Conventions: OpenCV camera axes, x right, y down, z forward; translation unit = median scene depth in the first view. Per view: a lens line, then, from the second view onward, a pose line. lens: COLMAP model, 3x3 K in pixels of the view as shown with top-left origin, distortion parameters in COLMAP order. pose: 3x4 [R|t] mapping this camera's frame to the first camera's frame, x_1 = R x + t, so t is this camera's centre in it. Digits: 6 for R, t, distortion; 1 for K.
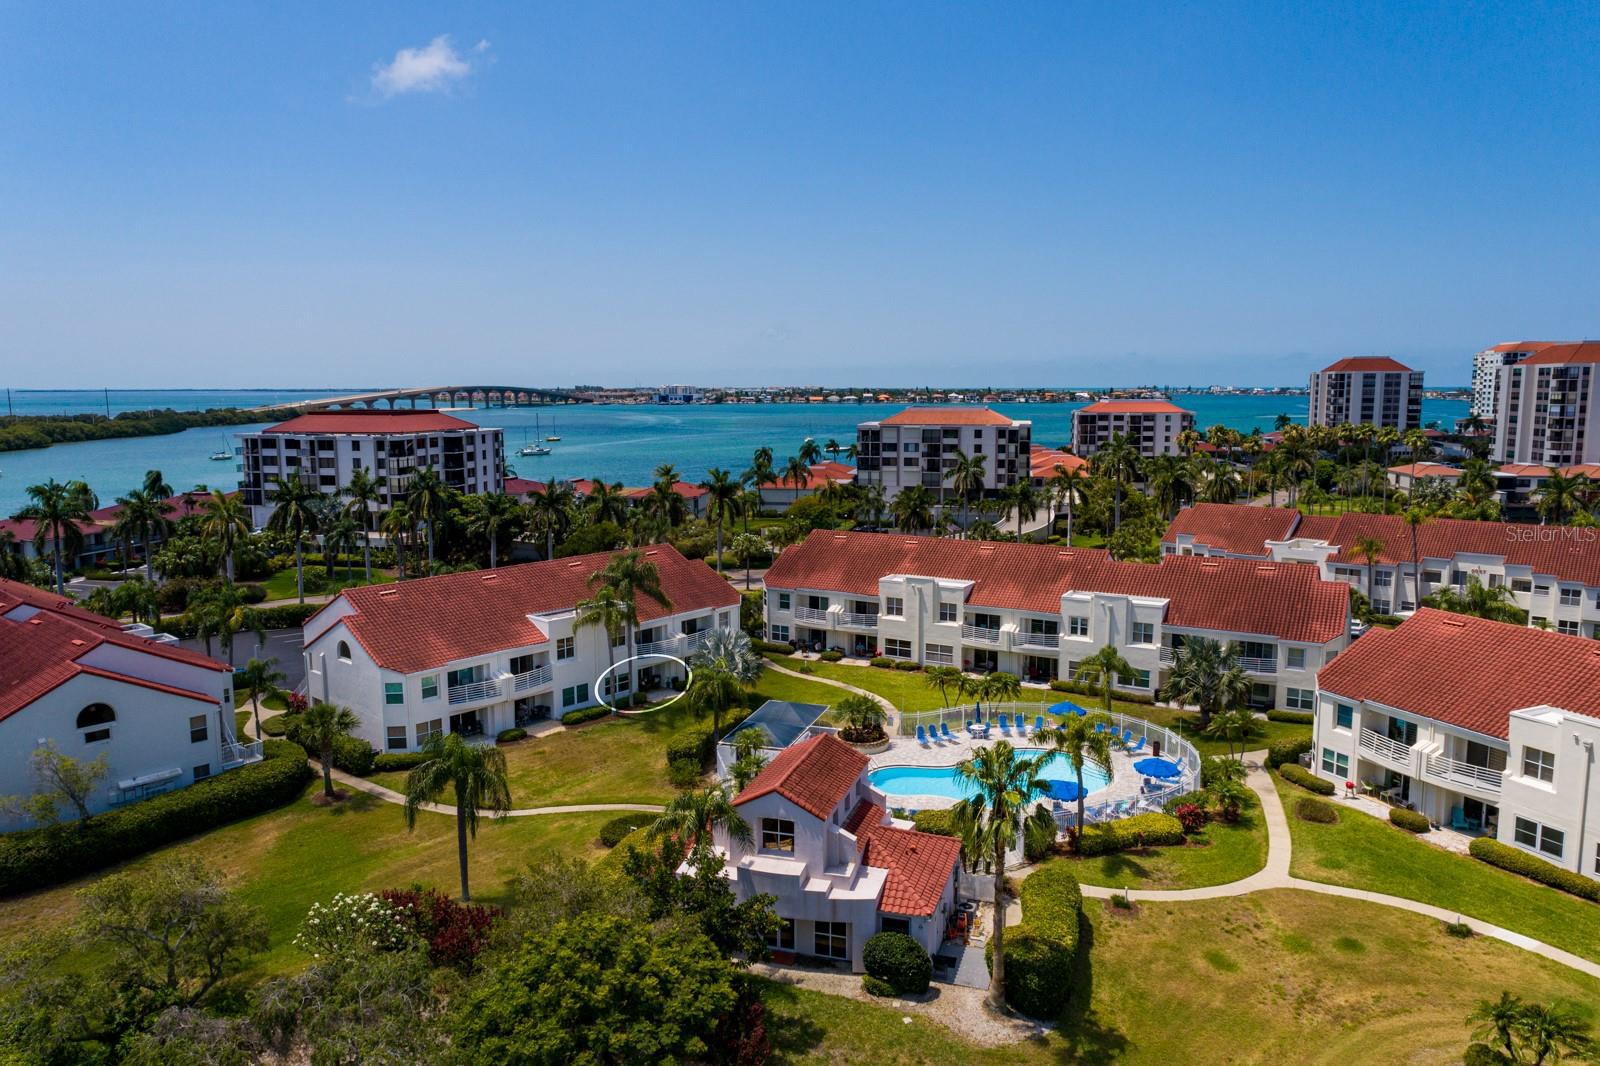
lens RADIAL K [[1094.0, 0, 800.1], [0, 1094.0, 532.2], [0, 0, 1]] dist [-0.007173, 0.020452]
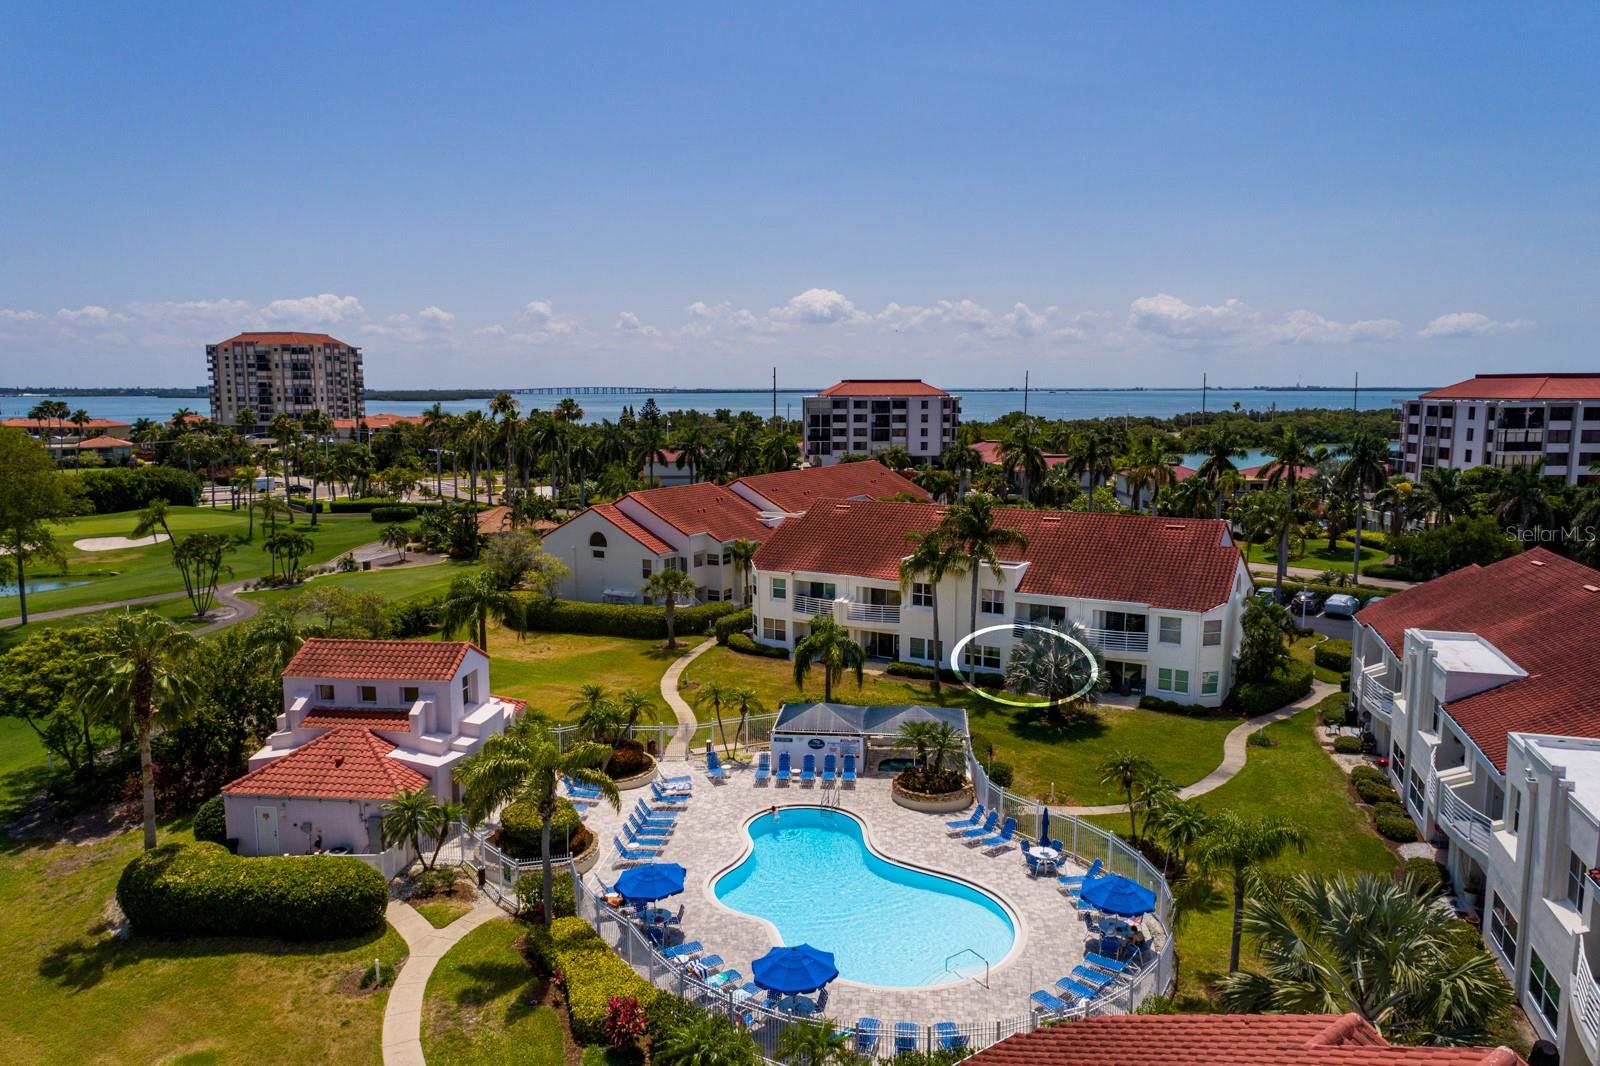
lens RADIAL K [[1089.8, 0, 799.9], [0, 1089.8, 526.8], [0, 0, 1]] dist [-0.004520, 0.016549]
pose [[0.195587, 0.126457, -0.972499, 0.343075], [-0.127891, 0.986472, 0.102552, -0.015551], [0.972311, 0.104316, 0.209114, 0.381883]]
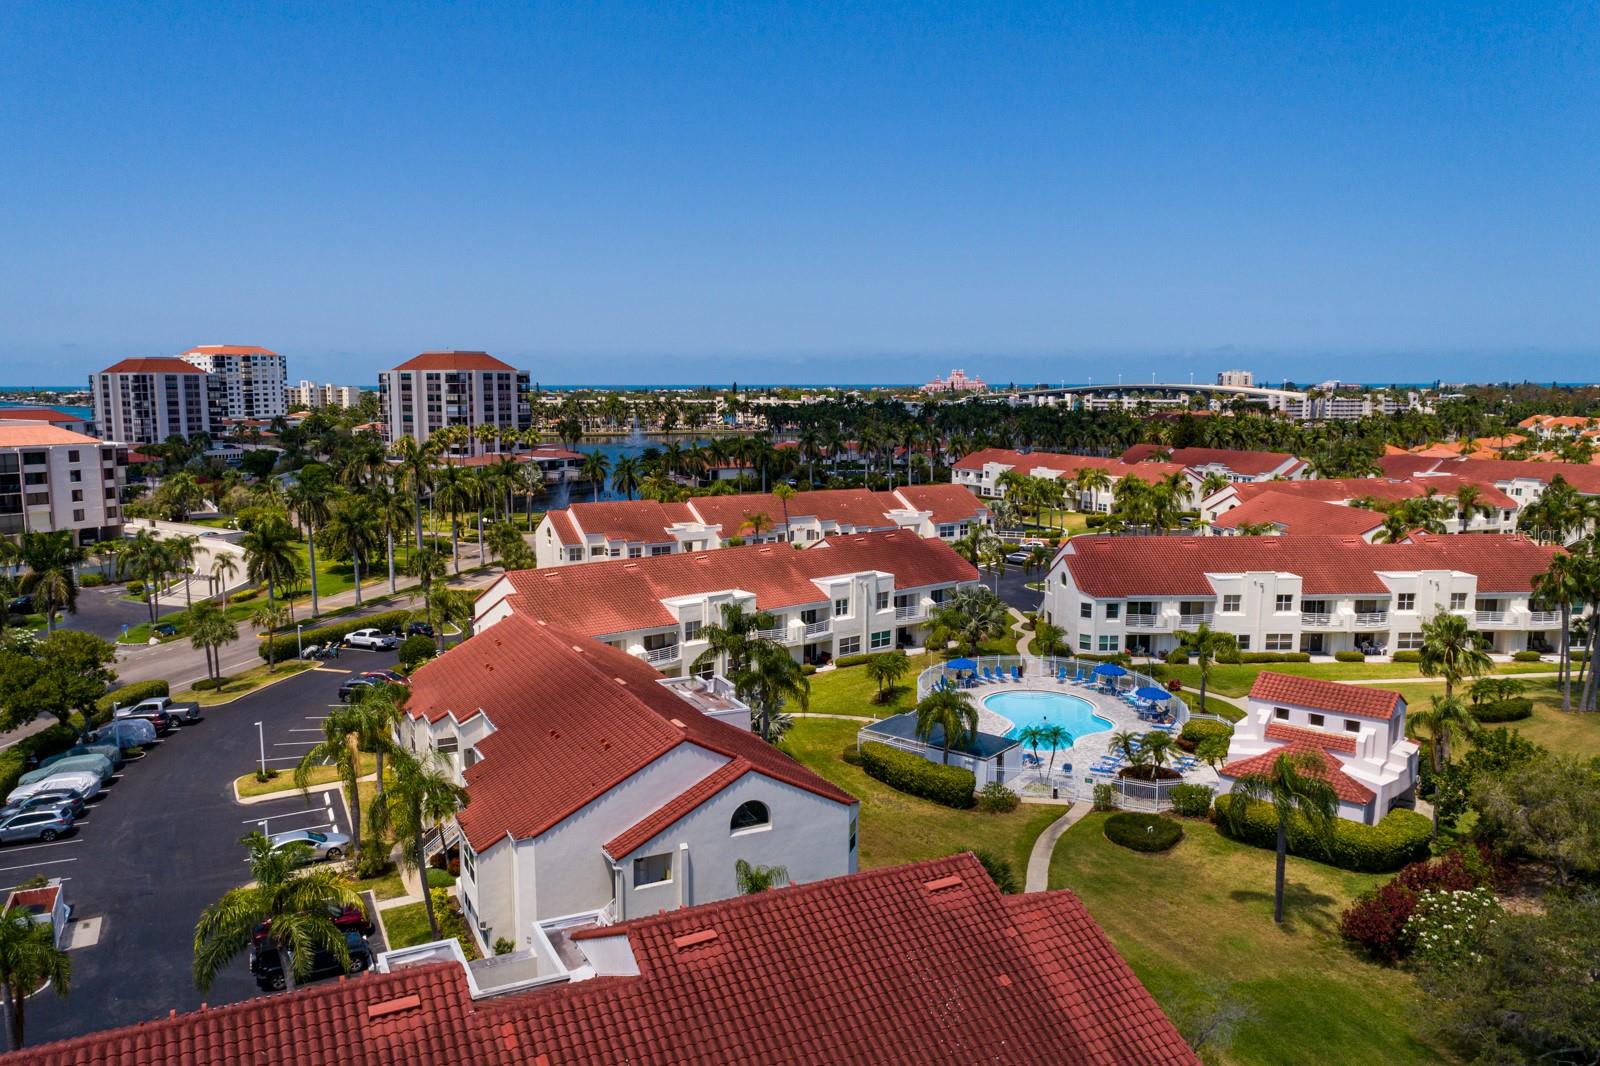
lens RADIAL K [[1142.6, 0, 761.8], [0, 1142.6, 532.4], [0, 0, 1]] dist [-0.000473, 0.010100]
pose [[0.392044, -0.118544, 0.912277, -0.499247], [0.123416, 0.989476, 0.075538, -0.052934], [-0.911631, 0.082976, 0.402548, 0.350226]]
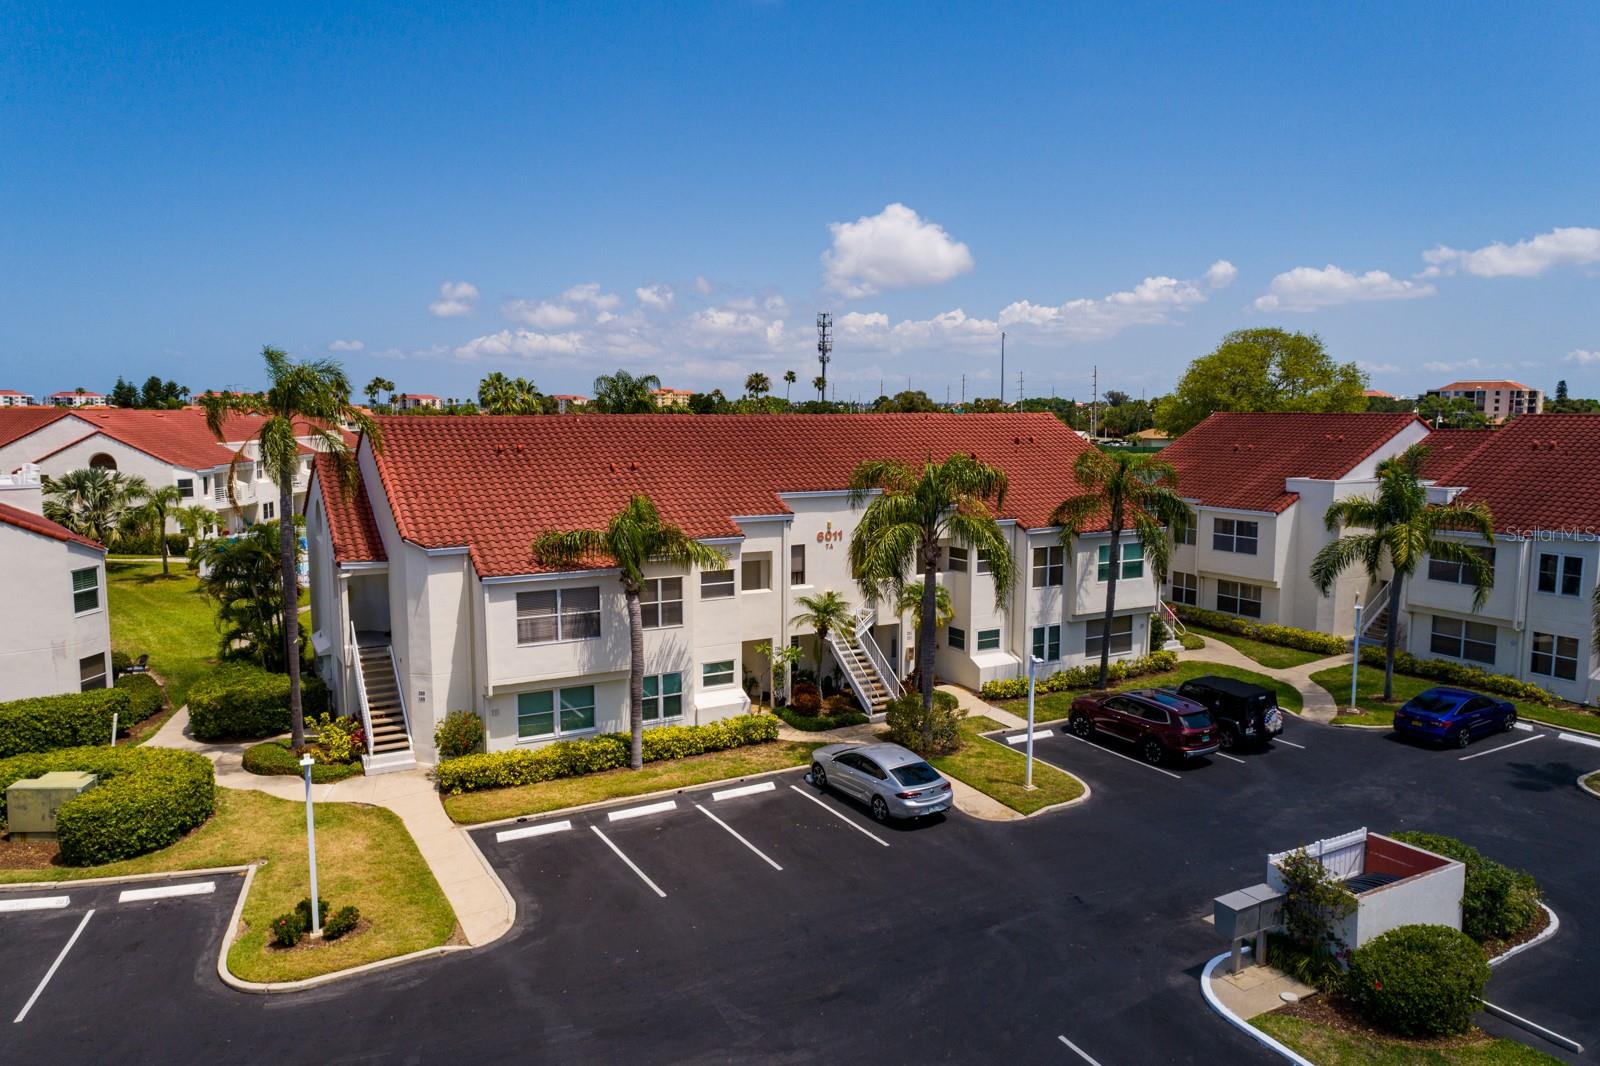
lens RADIAL K [[1094.0, 0, 800.1], [0, 1094.0, 532.2], [0, 0, 1]] dist [-0.007173, 0.020452]
pose [[-0.943630, -0.036552, 0.328978, -0.253137], [0.045165, 0.970370, 0.237366, -0.021844], [-0.327906, 0.238843, -0.914019, 0.857526]]
